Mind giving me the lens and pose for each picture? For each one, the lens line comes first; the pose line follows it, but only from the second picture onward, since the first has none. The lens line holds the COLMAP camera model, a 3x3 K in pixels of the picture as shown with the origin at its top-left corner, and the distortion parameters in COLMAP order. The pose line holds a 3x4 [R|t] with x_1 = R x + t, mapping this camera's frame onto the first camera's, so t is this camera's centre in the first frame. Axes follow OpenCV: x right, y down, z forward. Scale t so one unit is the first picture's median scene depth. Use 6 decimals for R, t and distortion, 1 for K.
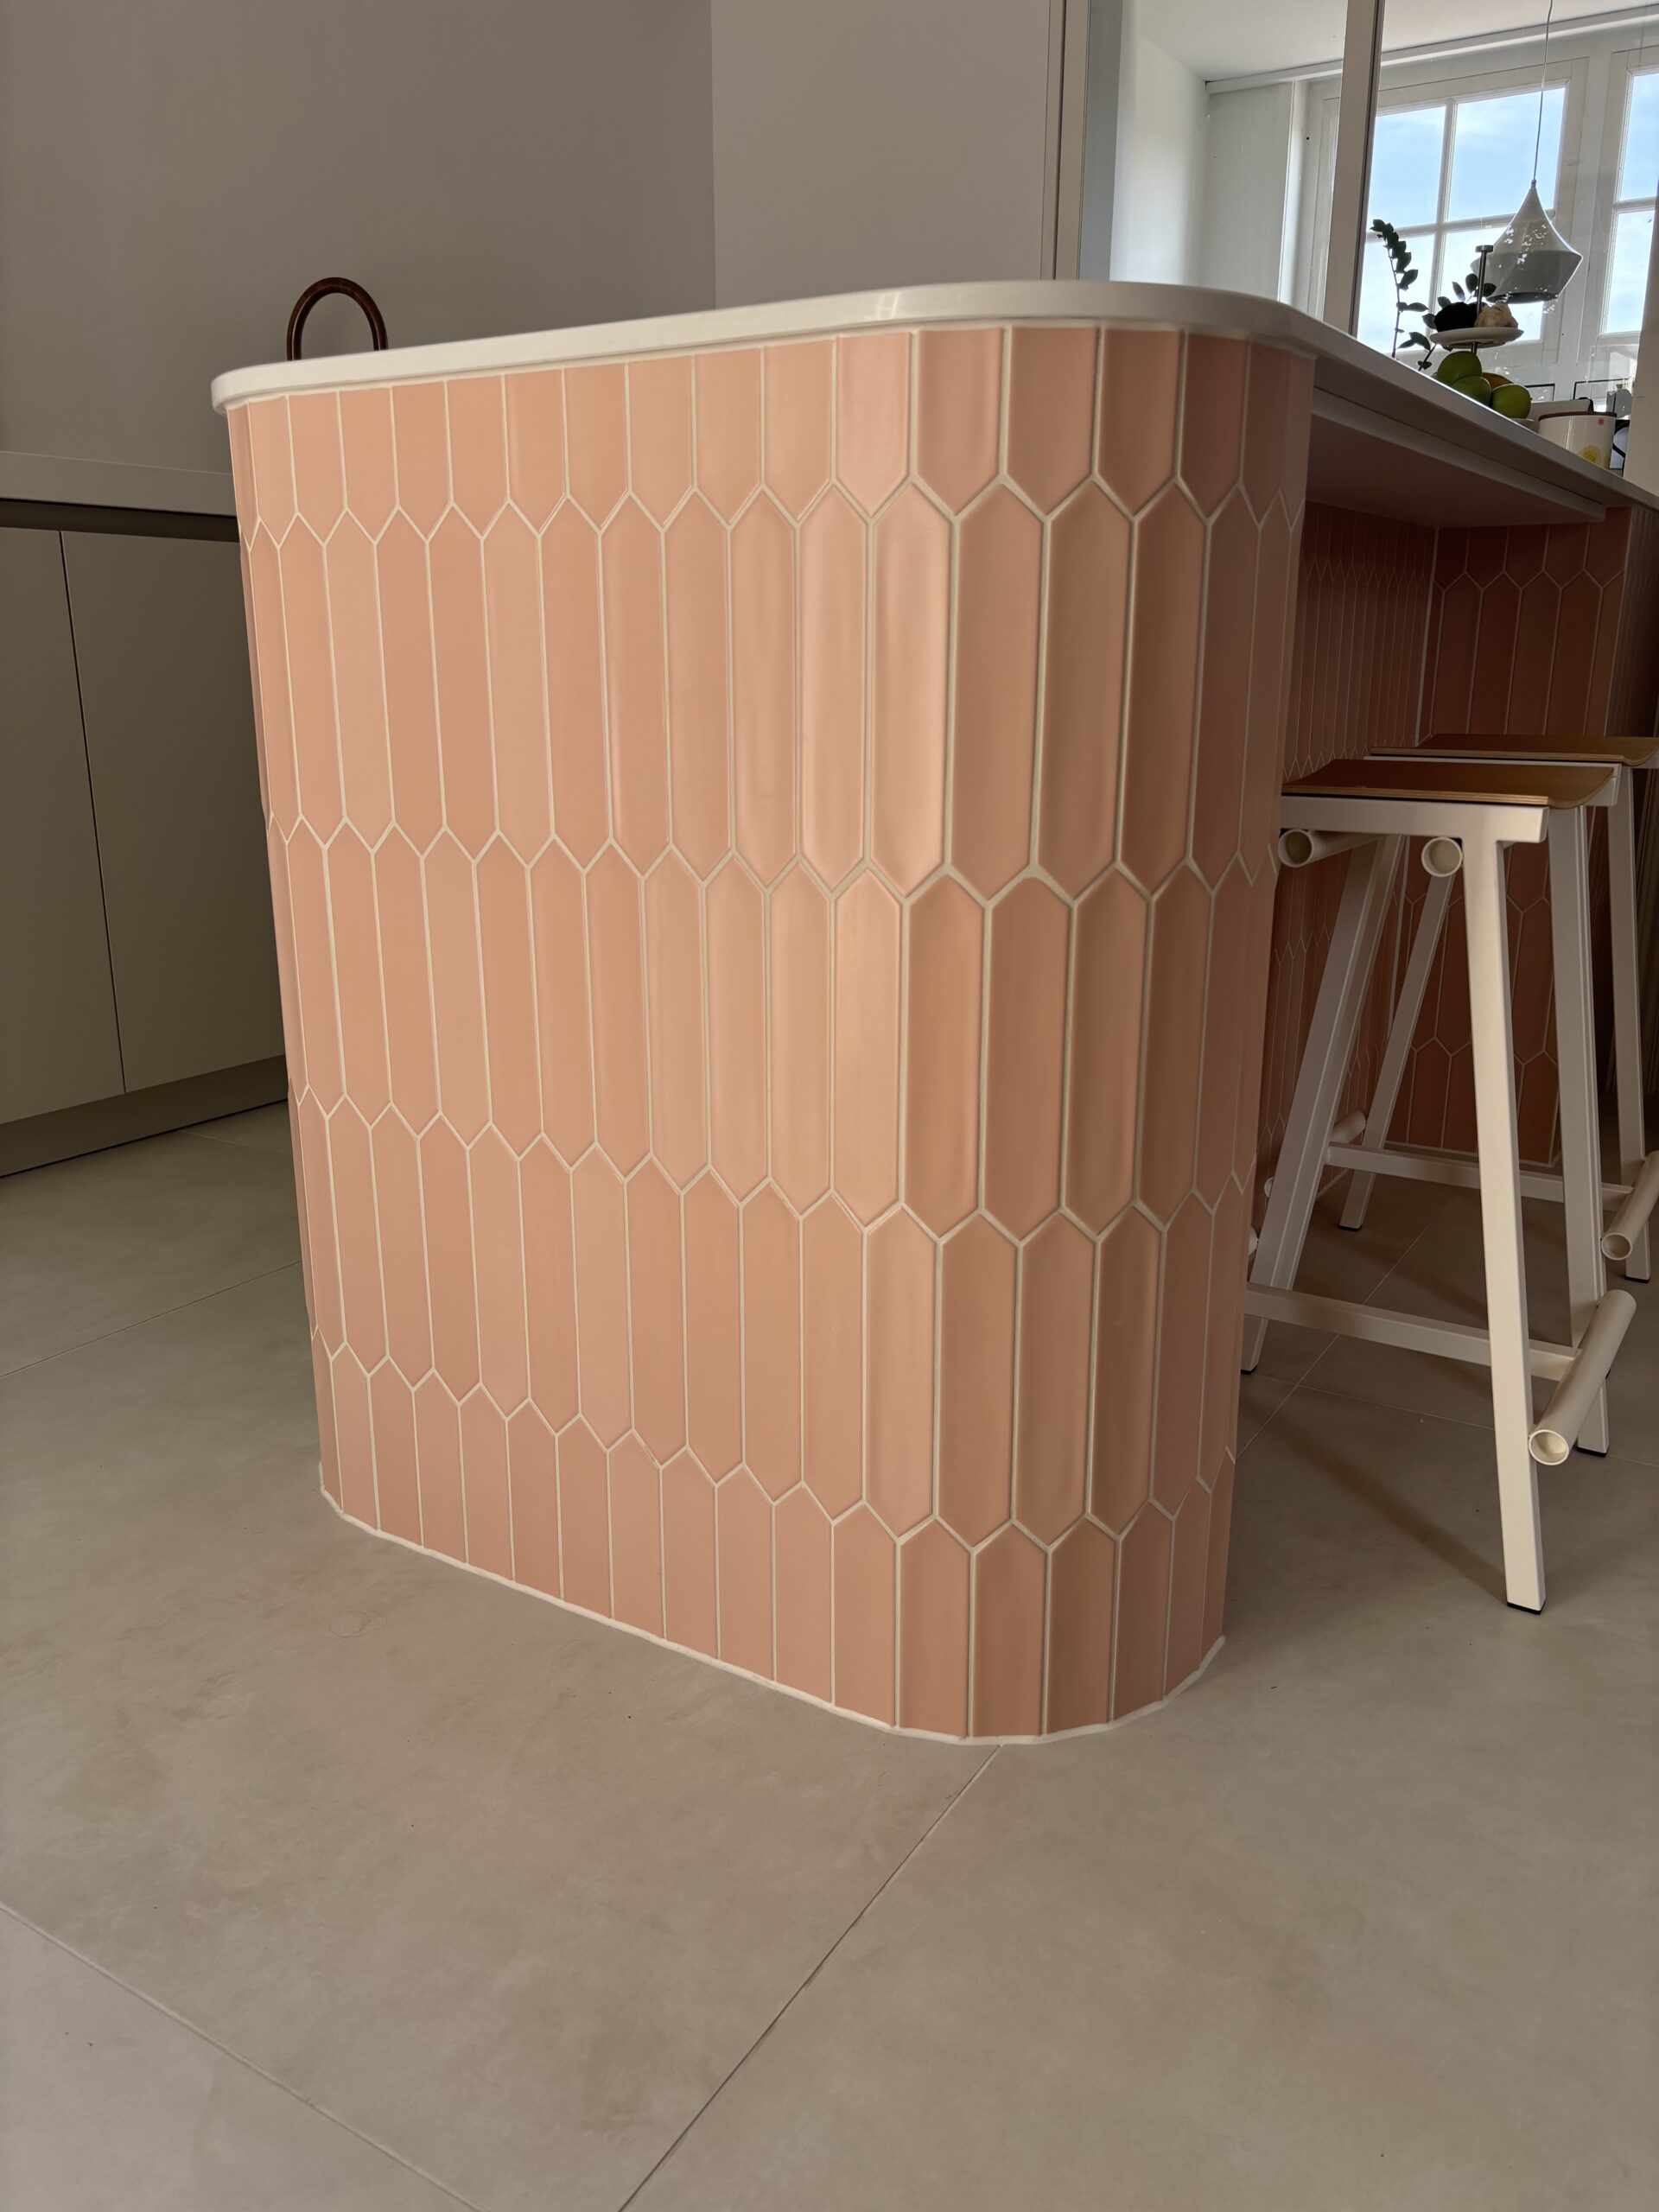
lens RADIAL K [[1660.7, 0, 828.8], [0, 1660.7, 1091.6], [0, 0, 1]] dist [0.212726, -0.513677]
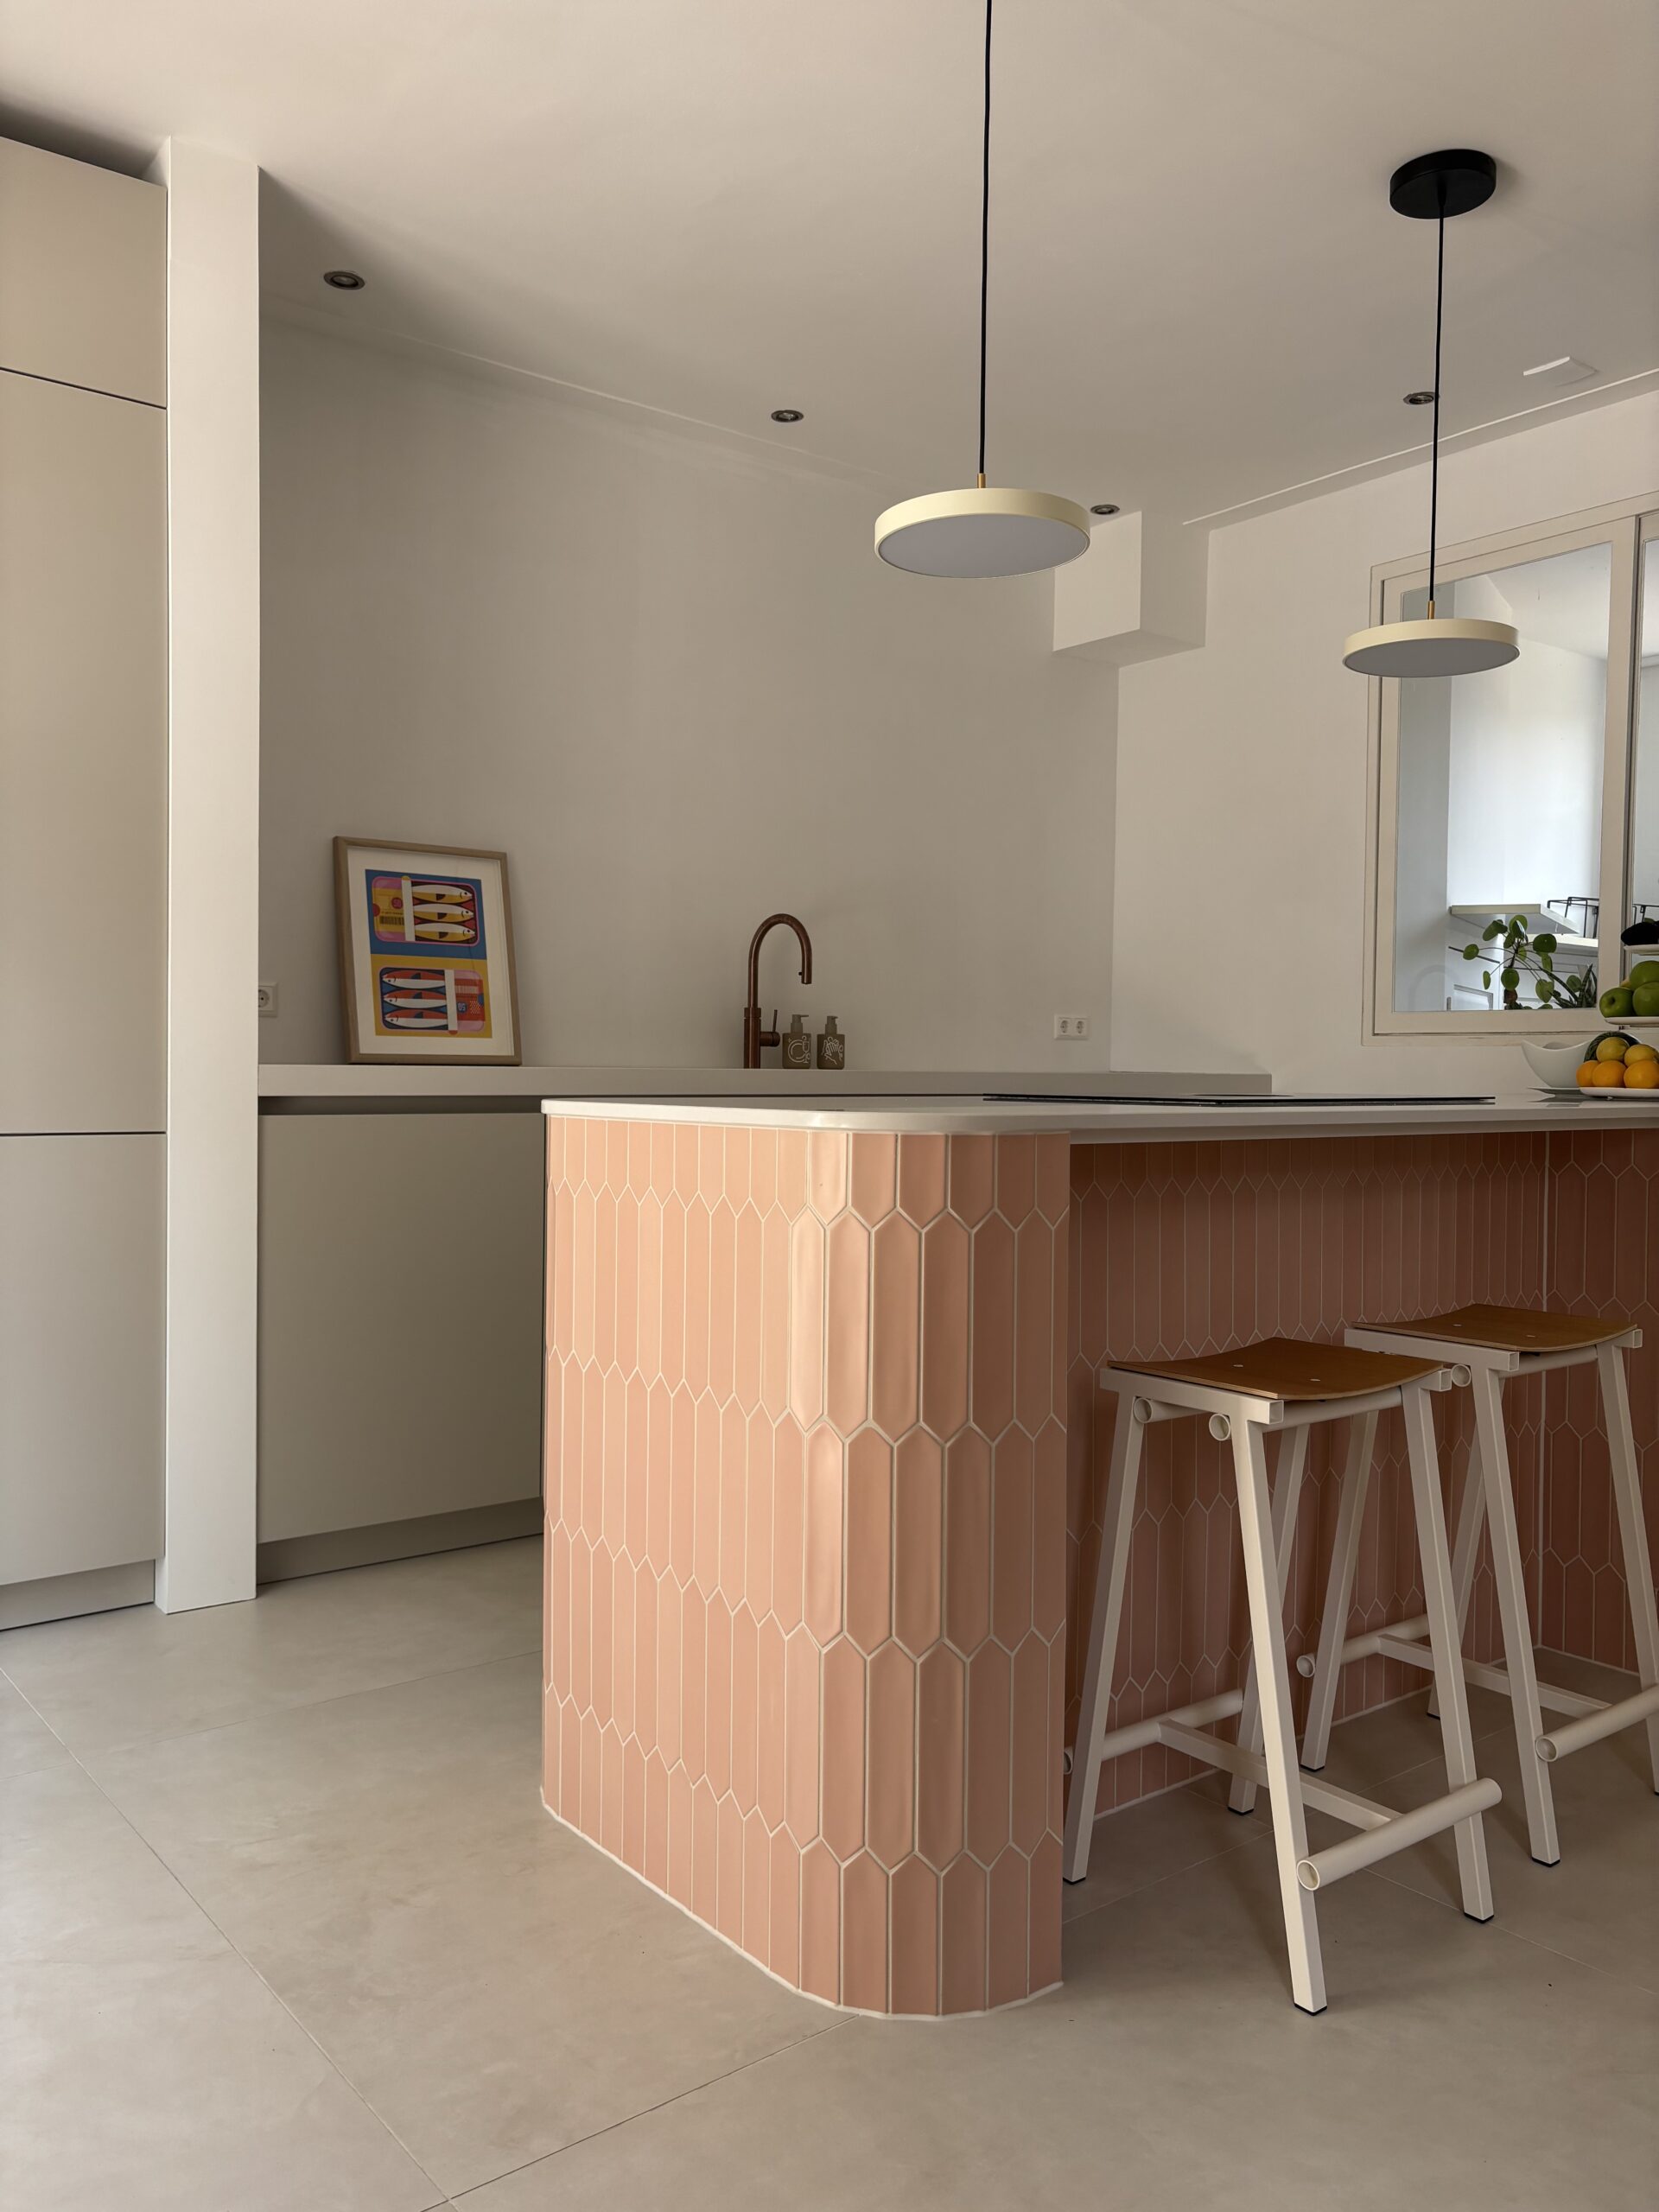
lens RADIAL K [[1659.3, 0, 849.0], [0, 1659.3, 1100.4], [0, 0, 1]] dist [0.074676, -0.094120]
pose [[0.943195, 0.014159, -0.331939, 0.614305], [-0.094266, 0.969438, -0.226504, -0.061018], [0.318587, 0.244928, 0.915703, -0.590458]]
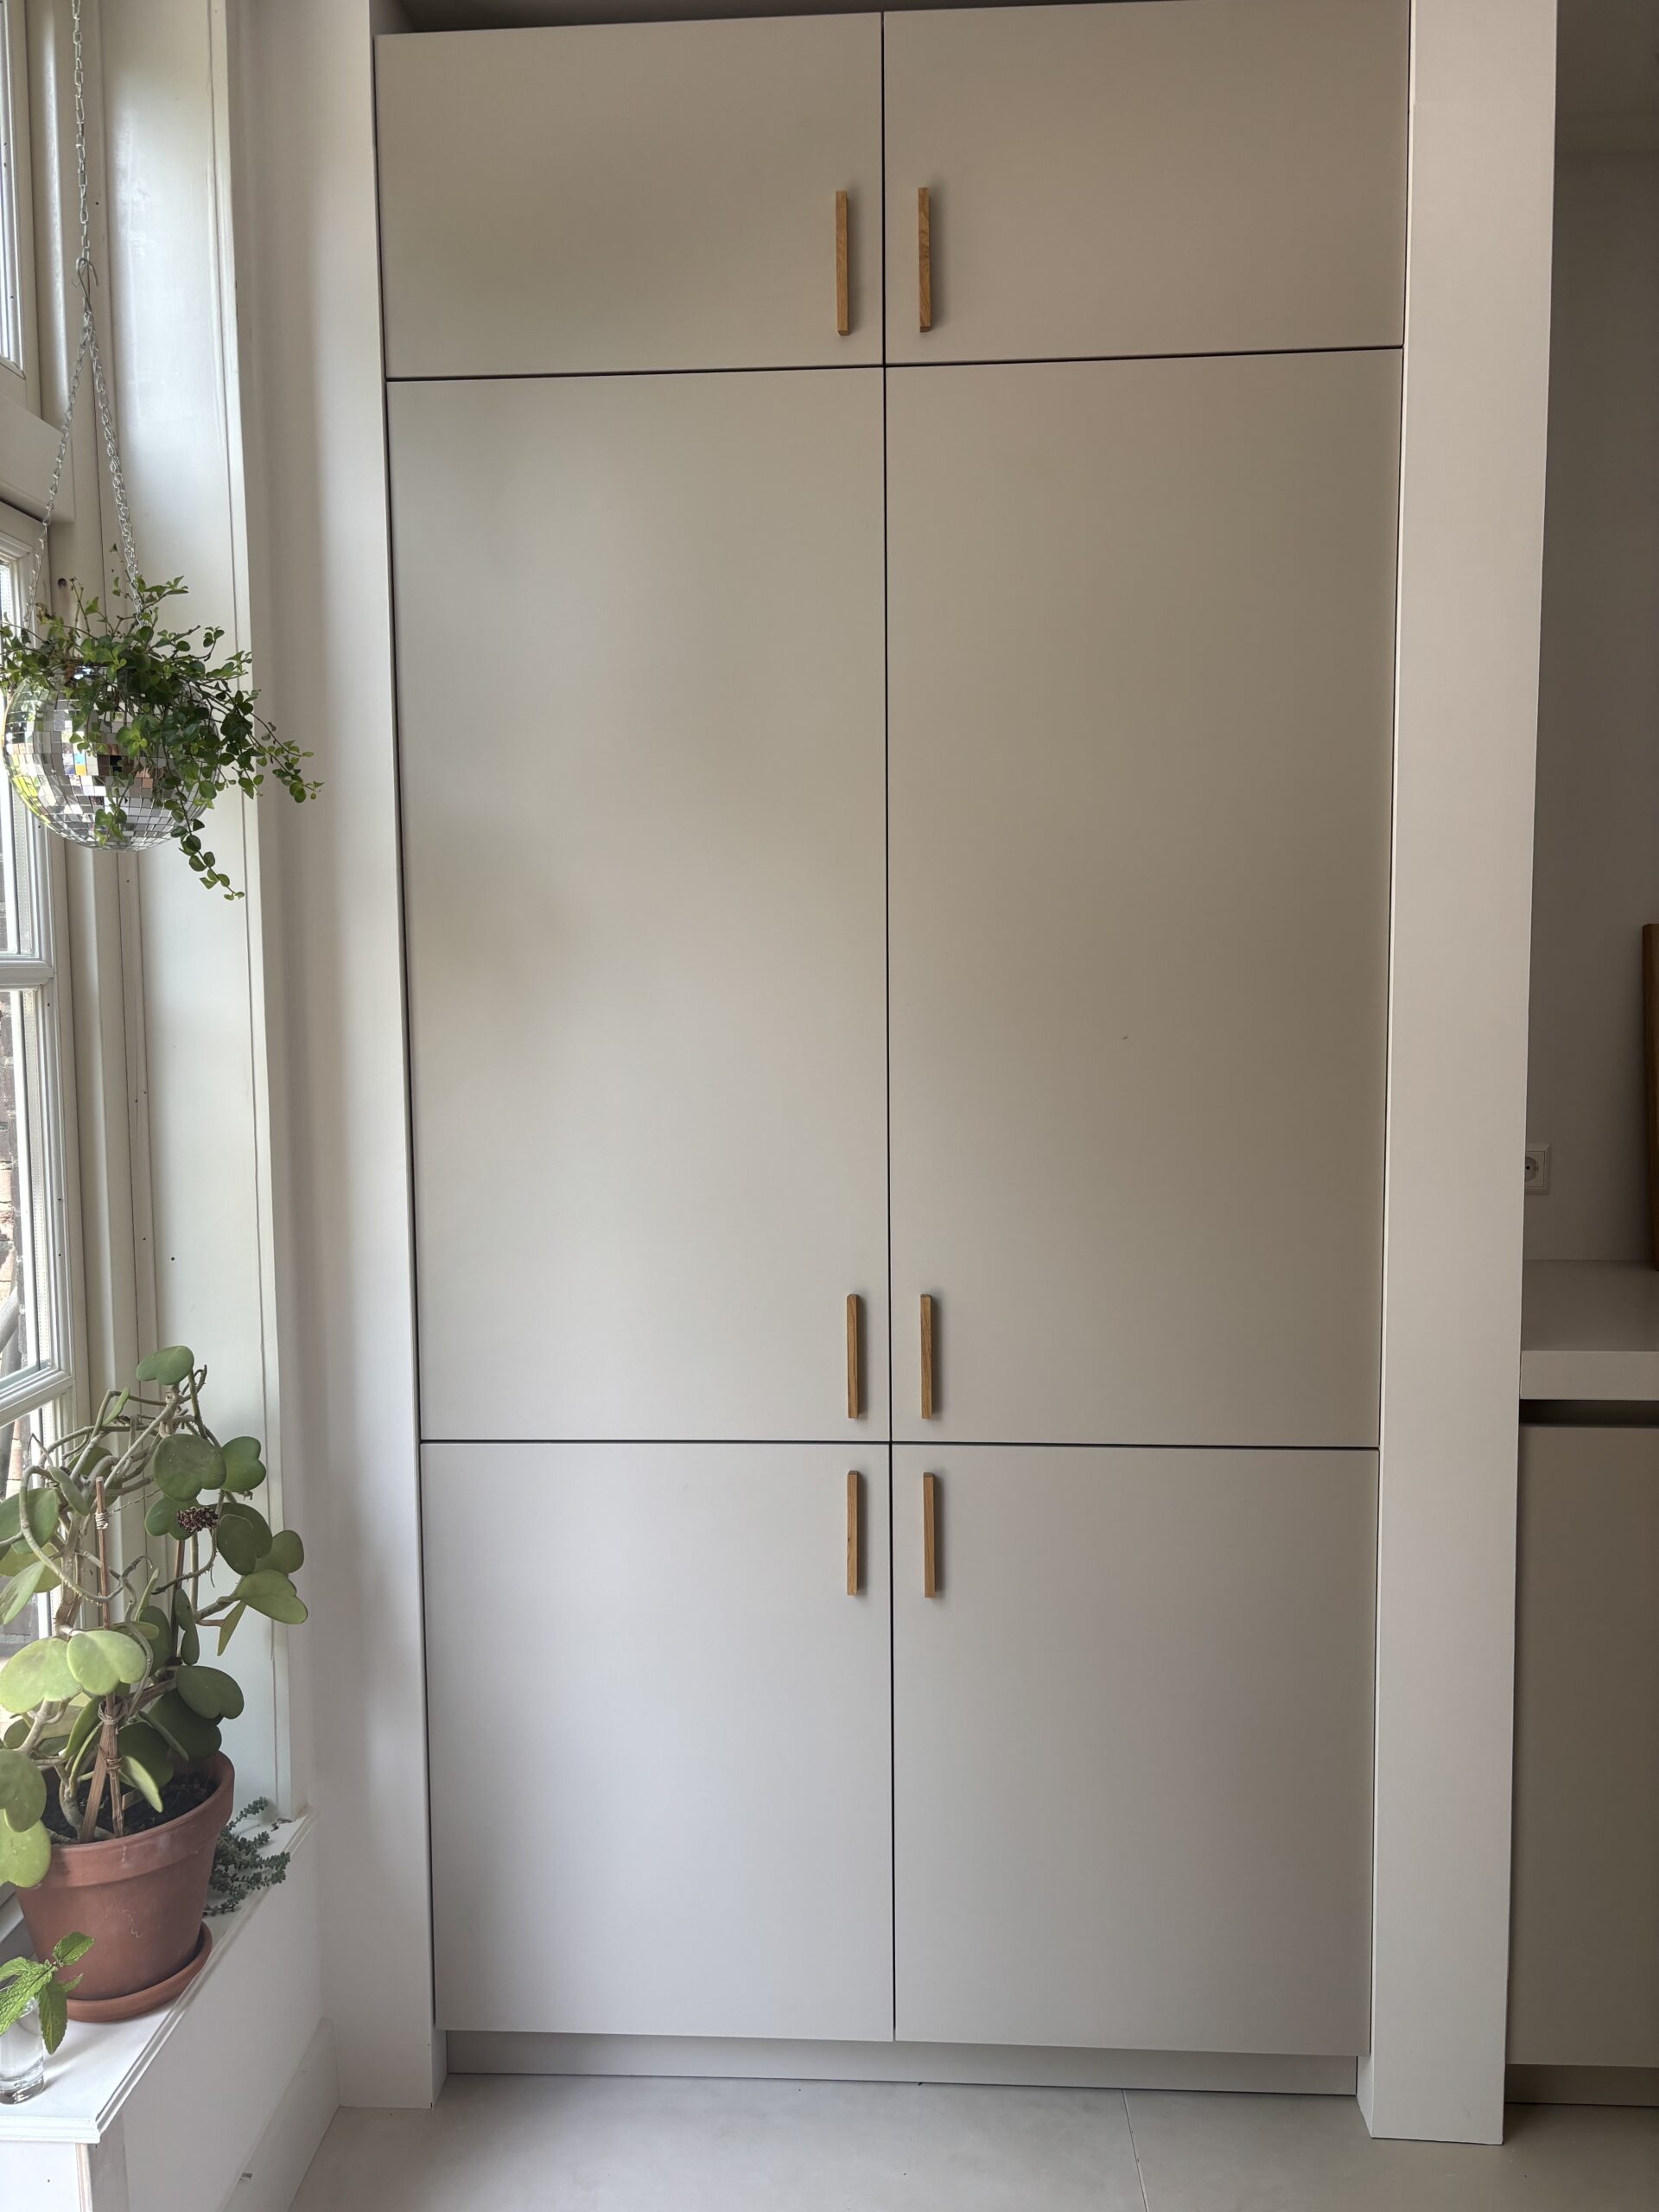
lens RADIAL K [[1659.3, 0, 849.0], [0, 1659.3, 1100.4], [0, 0, 1]] dist [0.074676, -0.094120]
pose [[0.487780, 0.059123, -0.870962, -0.037369], [-0.222073, 0.973285, -0.058302, -0.644519], [0.844248, 0.221856, 0.487879, 0.086021]]
